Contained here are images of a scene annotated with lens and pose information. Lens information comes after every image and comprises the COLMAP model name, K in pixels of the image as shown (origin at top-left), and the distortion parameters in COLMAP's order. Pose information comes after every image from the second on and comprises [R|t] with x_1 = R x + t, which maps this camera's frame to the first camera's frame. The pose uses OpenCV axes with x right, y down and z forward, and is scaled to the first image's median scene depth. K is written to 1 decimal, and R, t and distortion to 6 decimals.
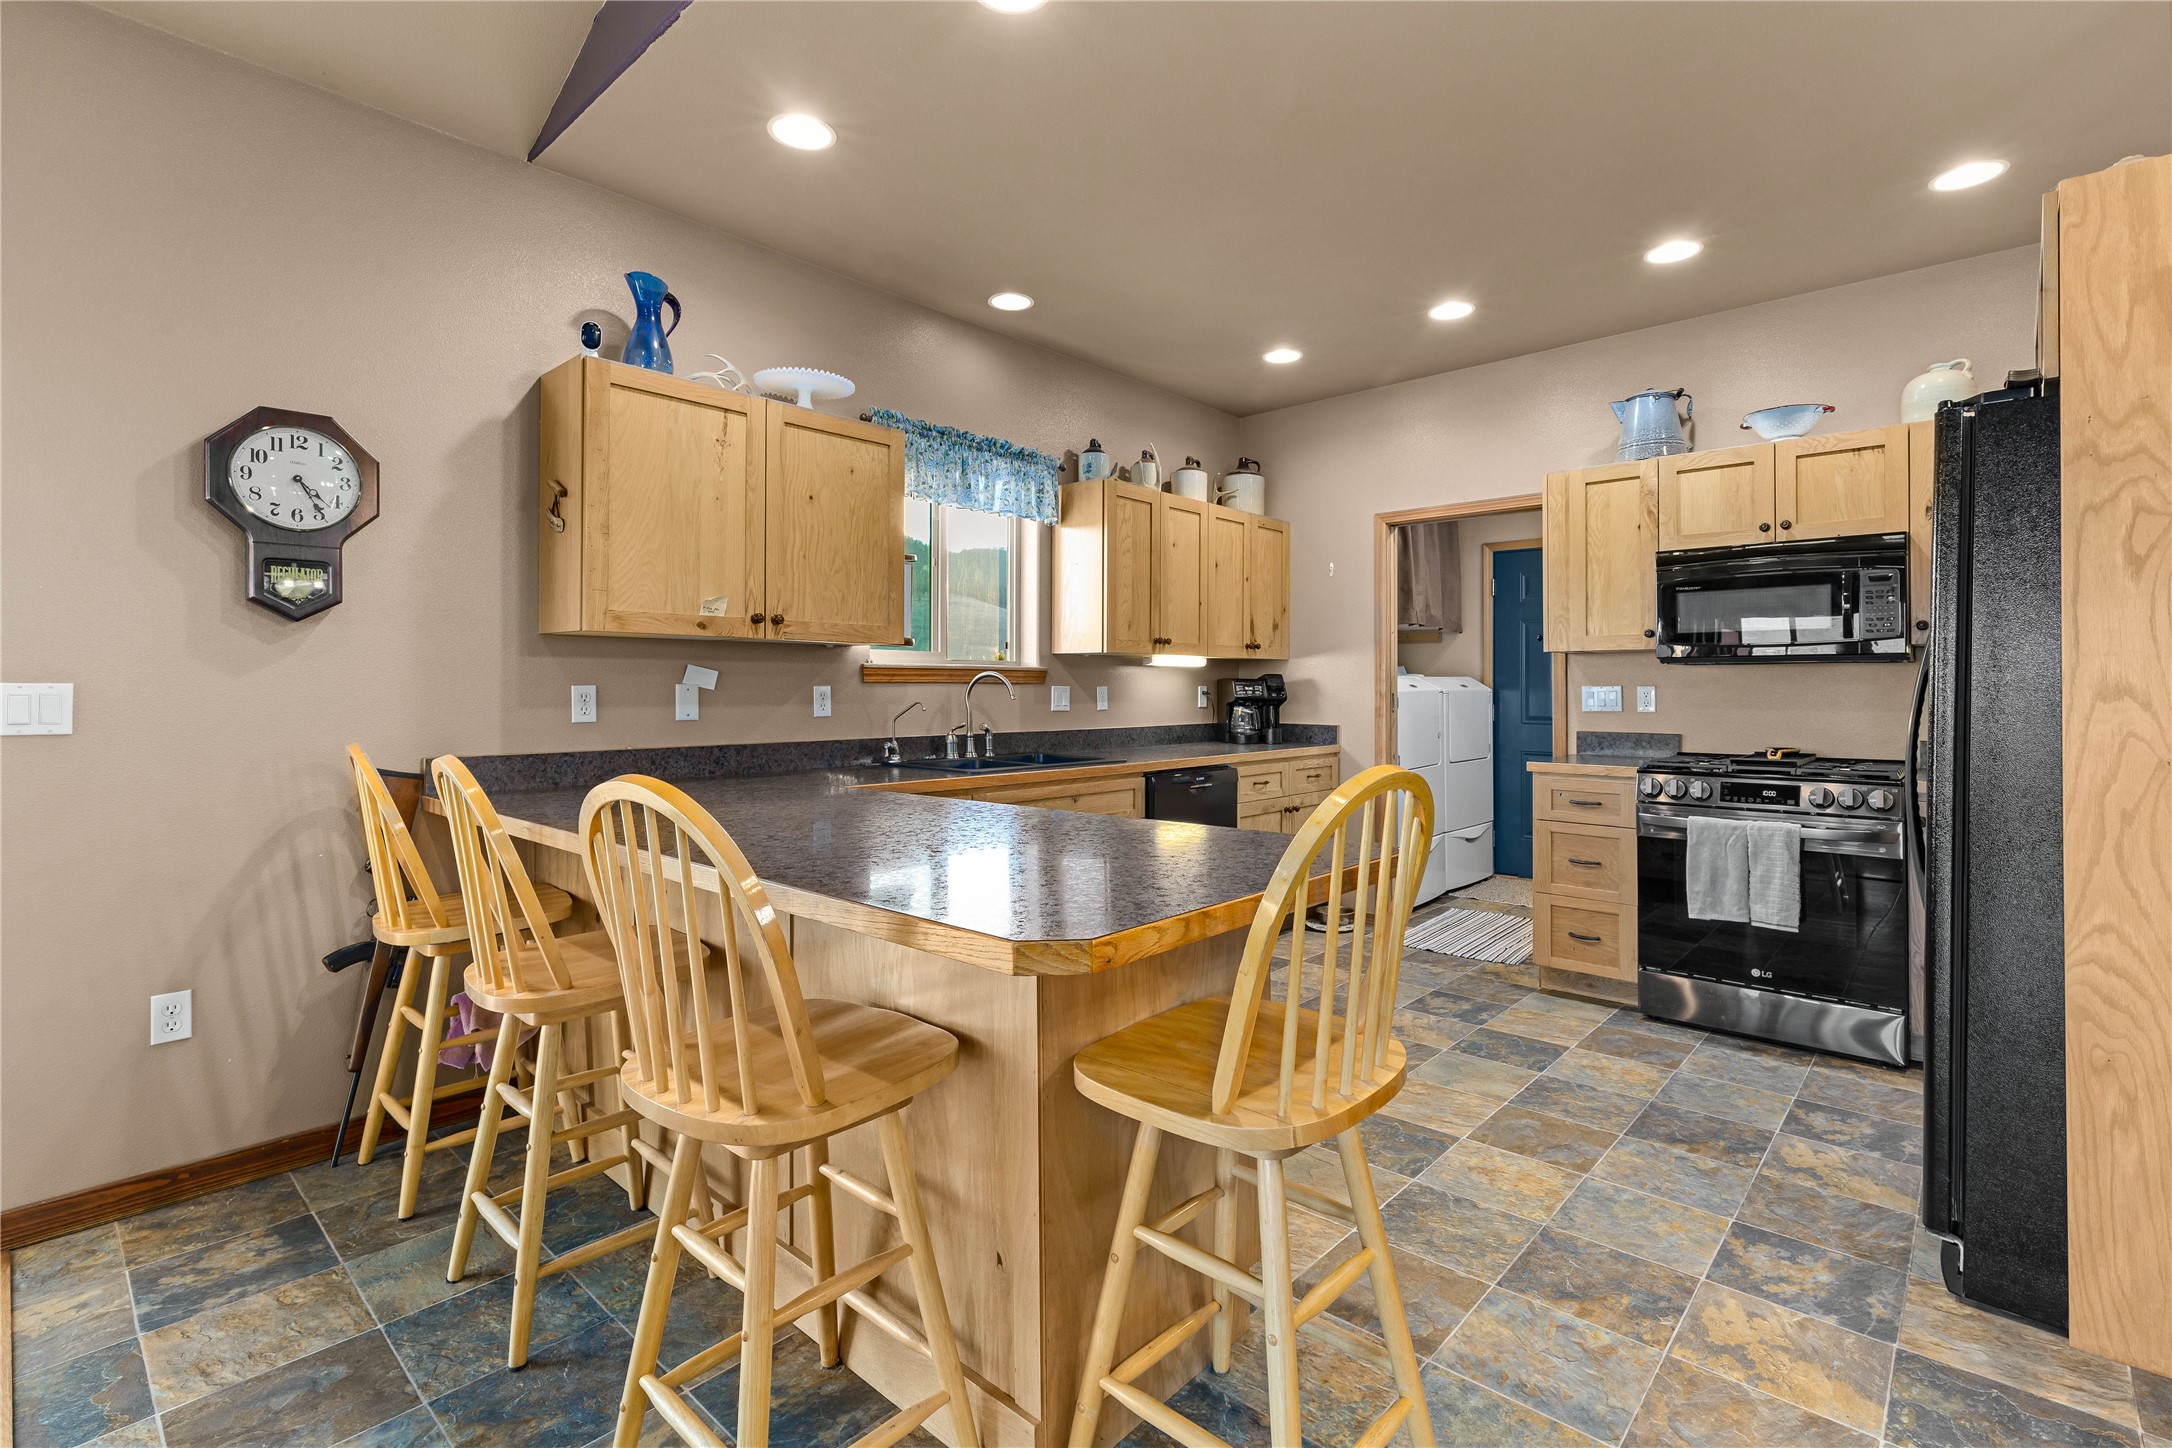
lens RADIAL K [[1001.8, 0, 1086.5], [0, 1001.8, 676.1], [0, 0, 1]] dist [0.001185, 0.000070]
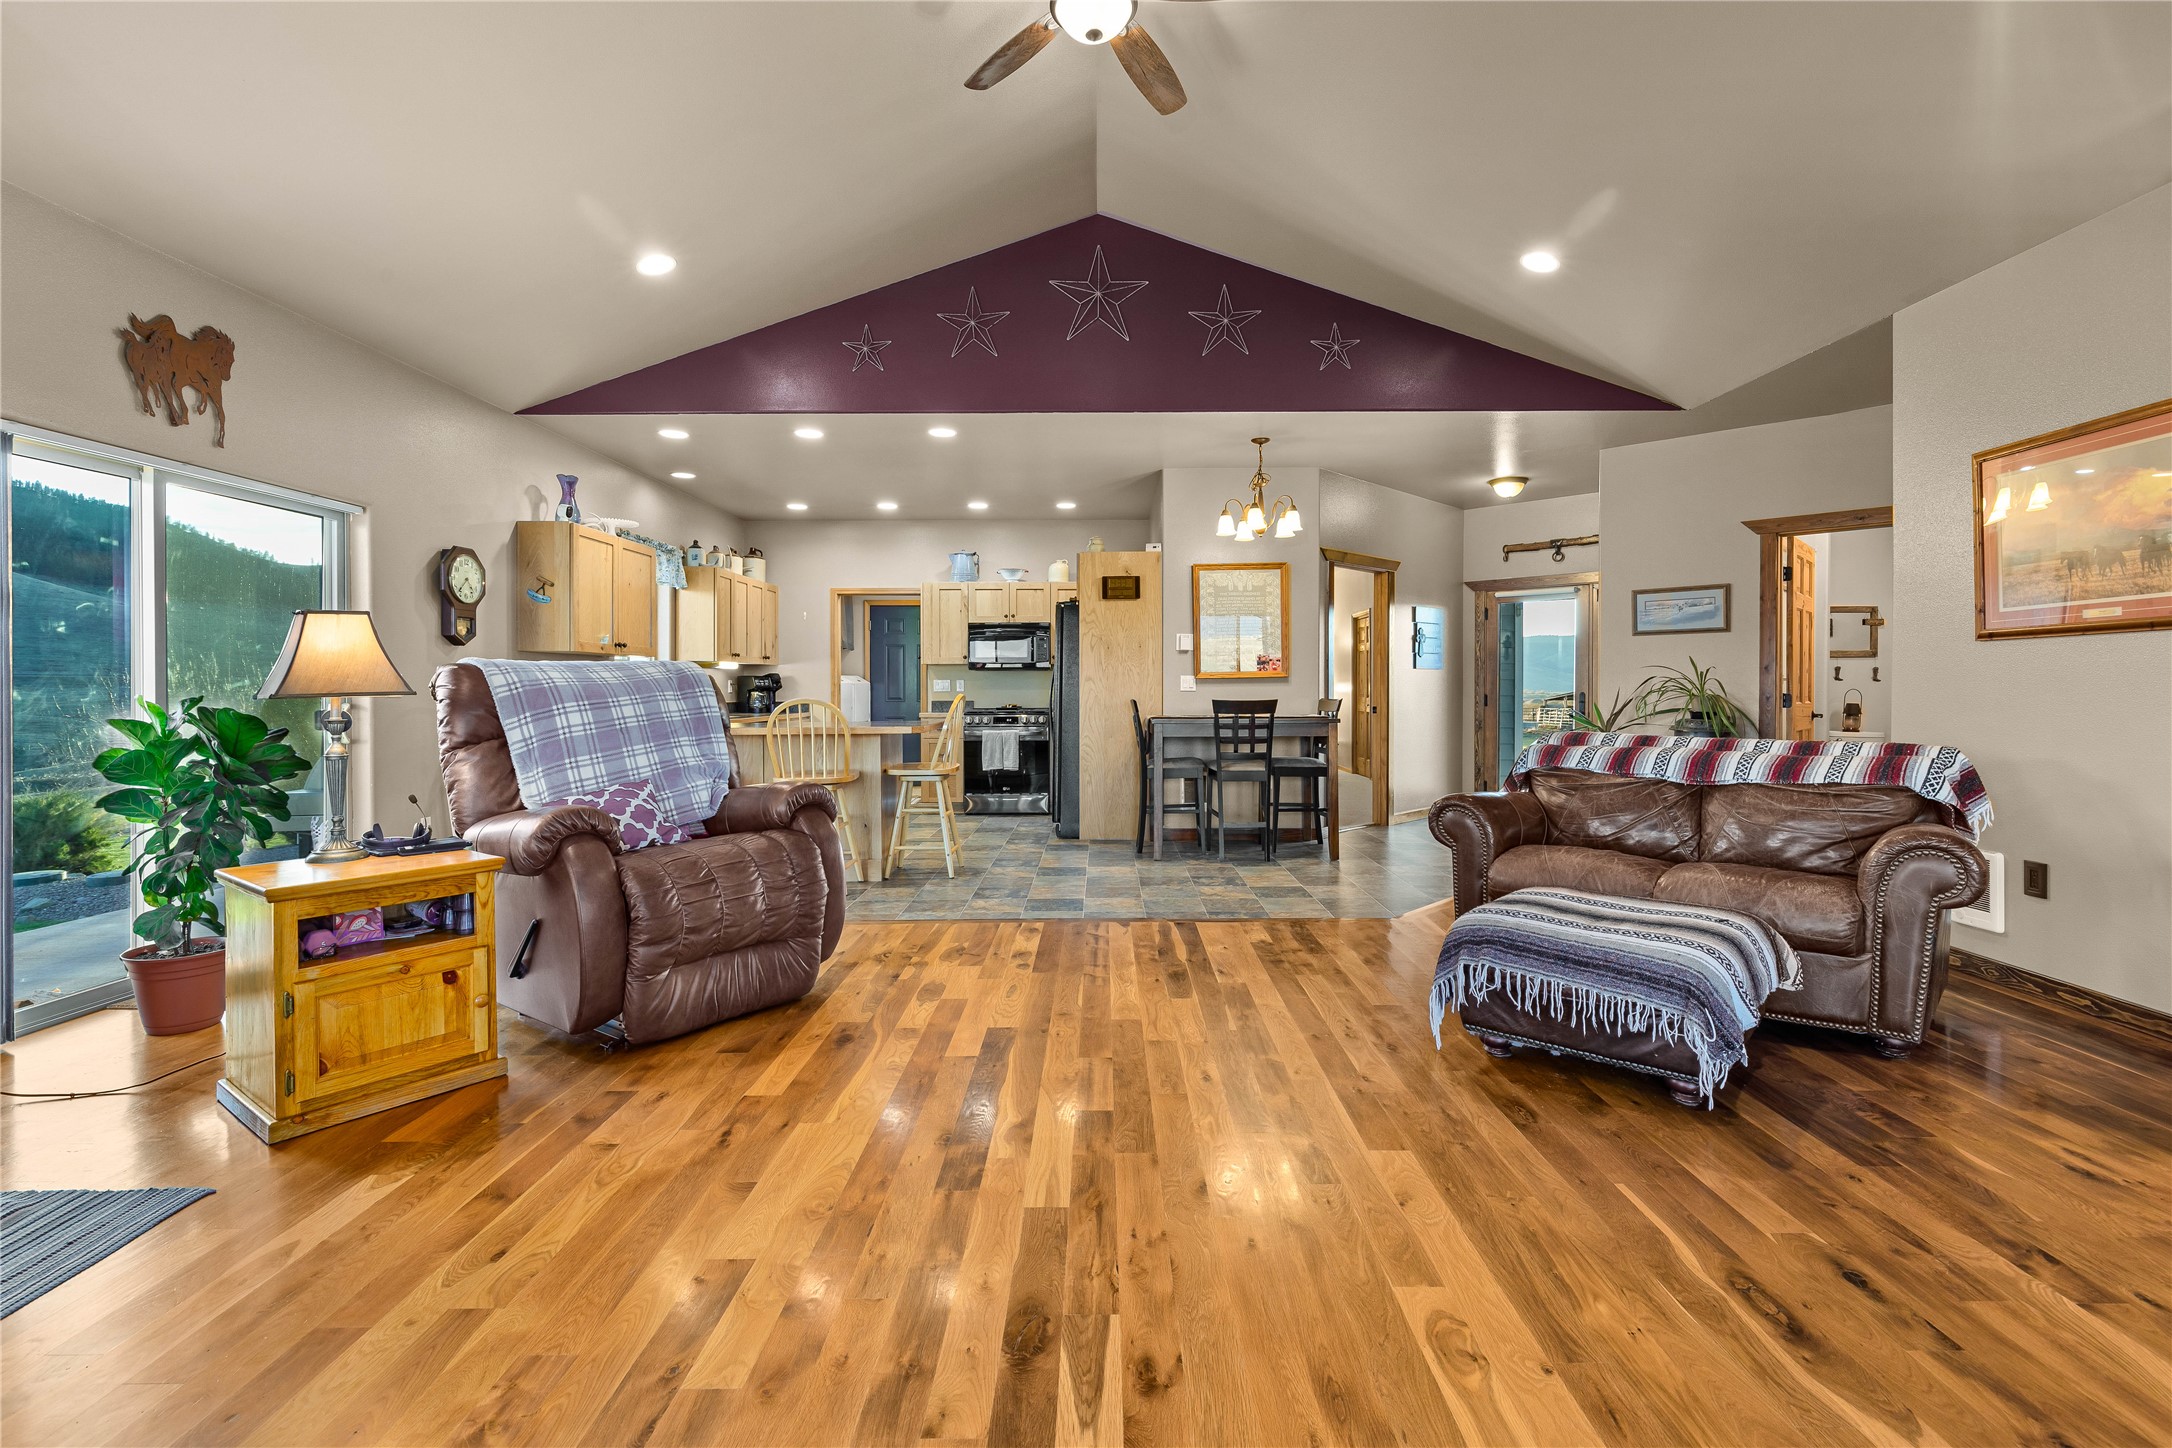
lens RADIAL K [[994.7, 0, 1097.6], [0, 994.7, 682.7], [0, 0, 1]] dist [0.006932, 0.000301]
pose [[0.741829, -0.000183, 0.670589, -0.803350], [-0.003587, 0.999985, 0.004240, 0.006722], [-0.670580, -0.005551, 0.741817, -0.977767]]
